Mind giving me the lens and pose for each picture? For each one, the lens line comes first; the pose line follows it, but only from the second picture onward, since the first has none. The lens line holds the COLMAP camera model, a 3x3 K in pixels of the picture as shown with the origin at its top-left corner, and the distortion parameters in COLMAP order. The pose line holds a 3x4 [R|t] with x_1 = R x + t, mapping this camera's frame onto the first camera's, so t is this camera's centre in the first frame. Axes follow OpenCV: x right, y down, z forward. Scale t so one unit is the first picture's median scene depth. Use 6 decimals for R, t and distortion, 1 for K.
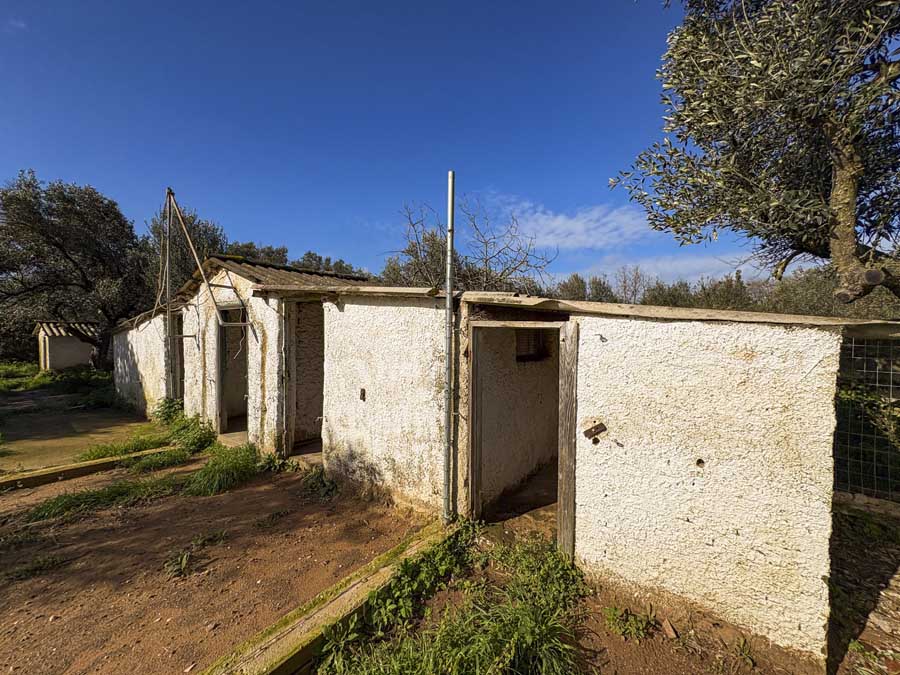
lens RADIAL K [[362.4, 0, 450.0], [0, 362.4, 337.5], [0, 0, 1]] dist [-0.000373, -0.000031]
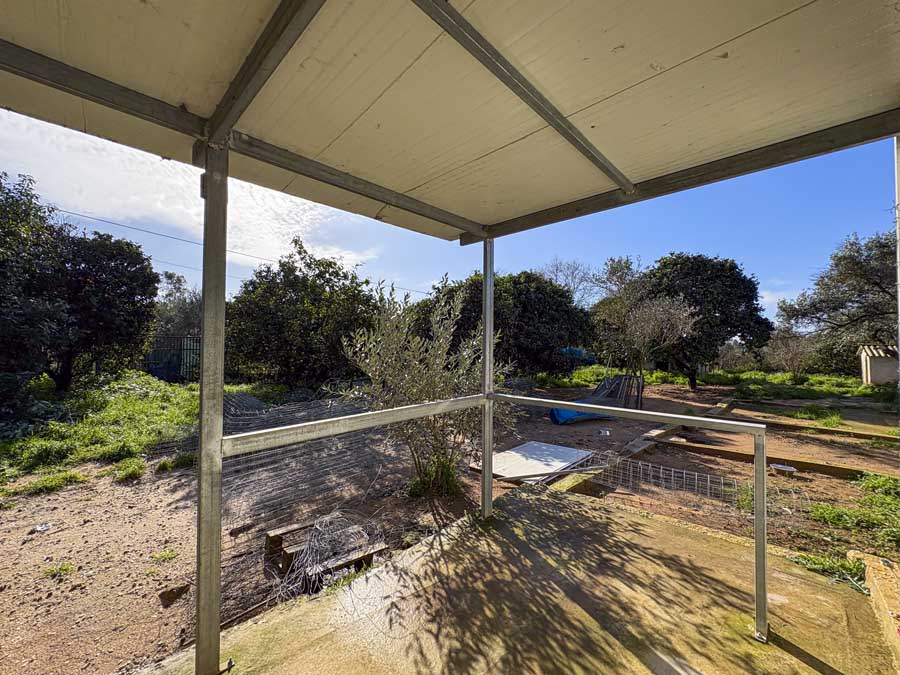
lens RADIAL K [[362.4, 0, 450.0], [0, 362.4, 337.5], [0, 0, 1]] dist [-0.000373, -0.000031]
pose [[-0.126117, -0.028394, -0.991609, 0.286898], [-0.019661, 0.999465, -0.026118, -0.008107], [0.991821, 0.016202, -0.126608, -0.252467]]
